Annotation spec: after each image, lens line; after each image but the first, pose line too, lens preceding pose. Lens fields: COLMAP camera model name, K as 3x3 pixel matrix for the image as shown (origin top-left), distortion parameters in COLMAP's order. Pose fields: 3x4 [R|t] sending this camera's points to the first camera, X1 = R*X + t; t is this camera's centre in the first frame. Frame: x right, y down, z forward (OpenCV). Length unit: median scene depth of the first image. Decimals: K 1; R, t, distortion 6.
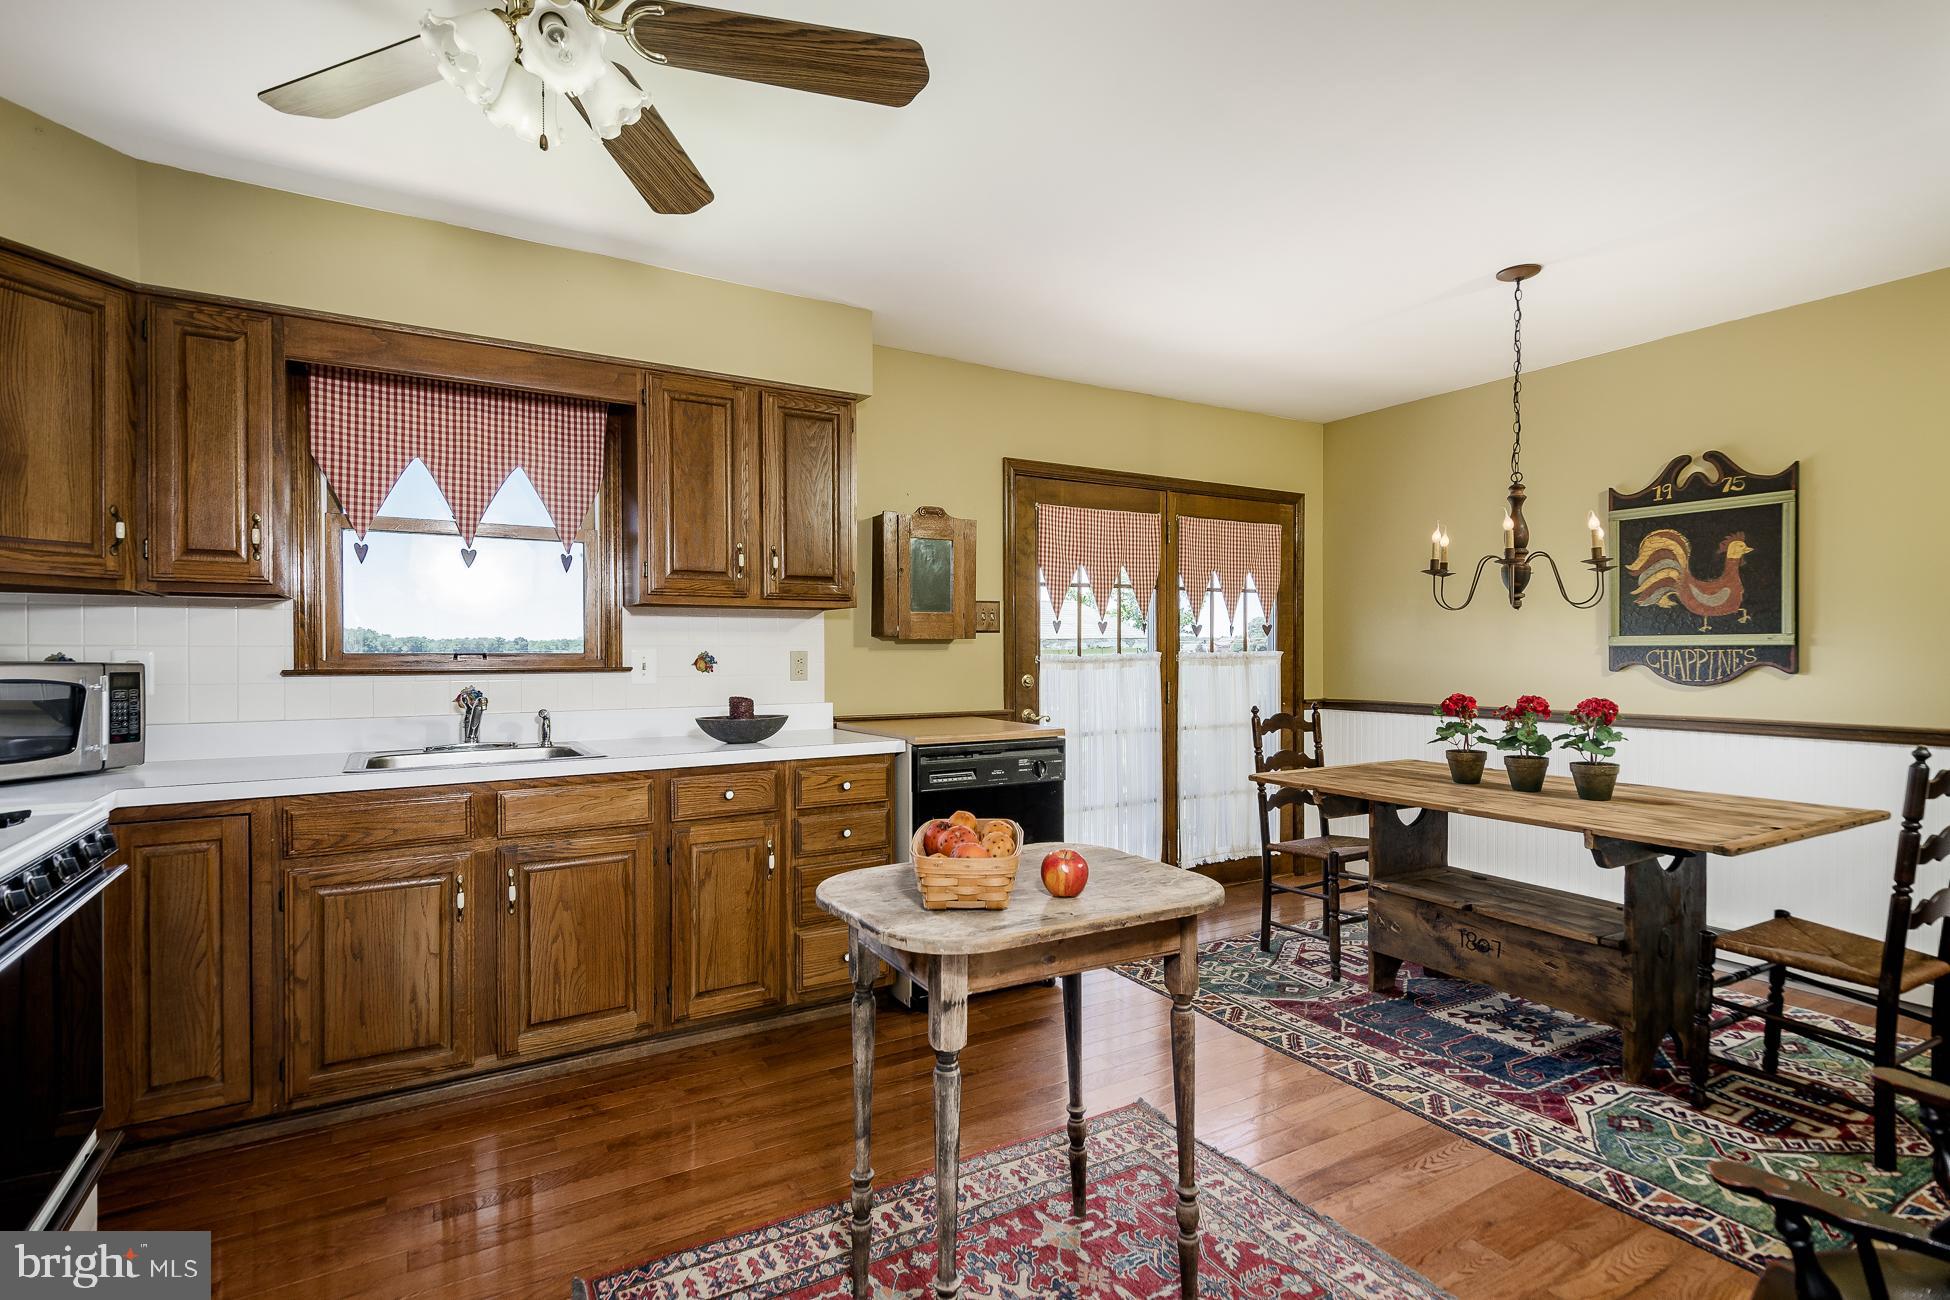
lens RADIAL K [[946.8, 0, 968.9], [0, 946.8, 659.3], [0, 0, 1]] dist [0.020438, -0.008682]
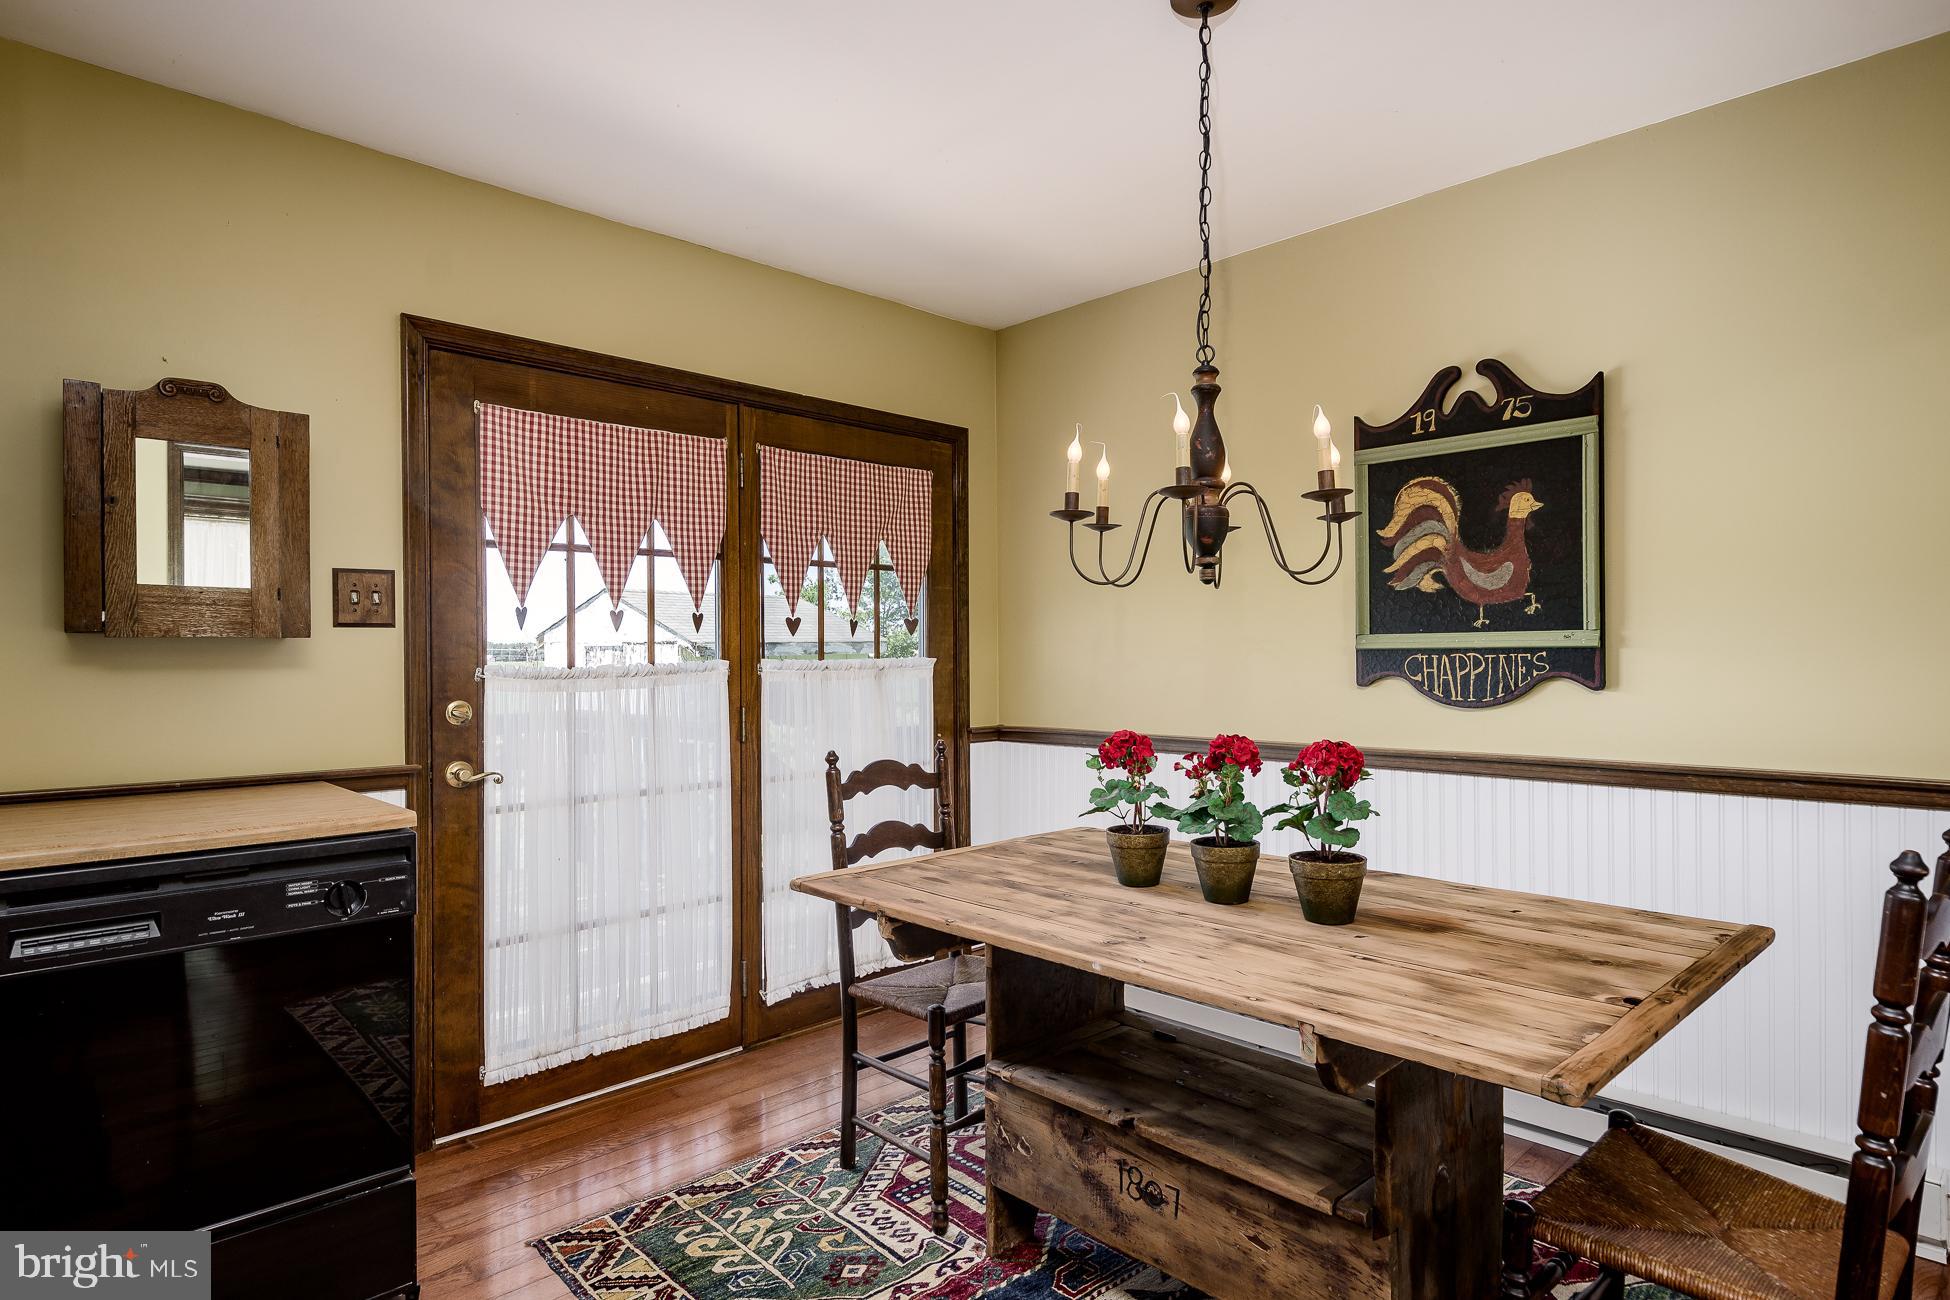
lens RADIAL K [[1071.2, 0, 967.6], [0, 1071.2, 655.7], [0, 0, 1]] dist [0.018613, -0.011265]
pose [[0.973067, -0.003514, 0.230496, 0.277641], [0.005757, 0.999942, -0.009061, -0.004649], [-0.230451, 0.010144, 0.973031, 0.394806]]
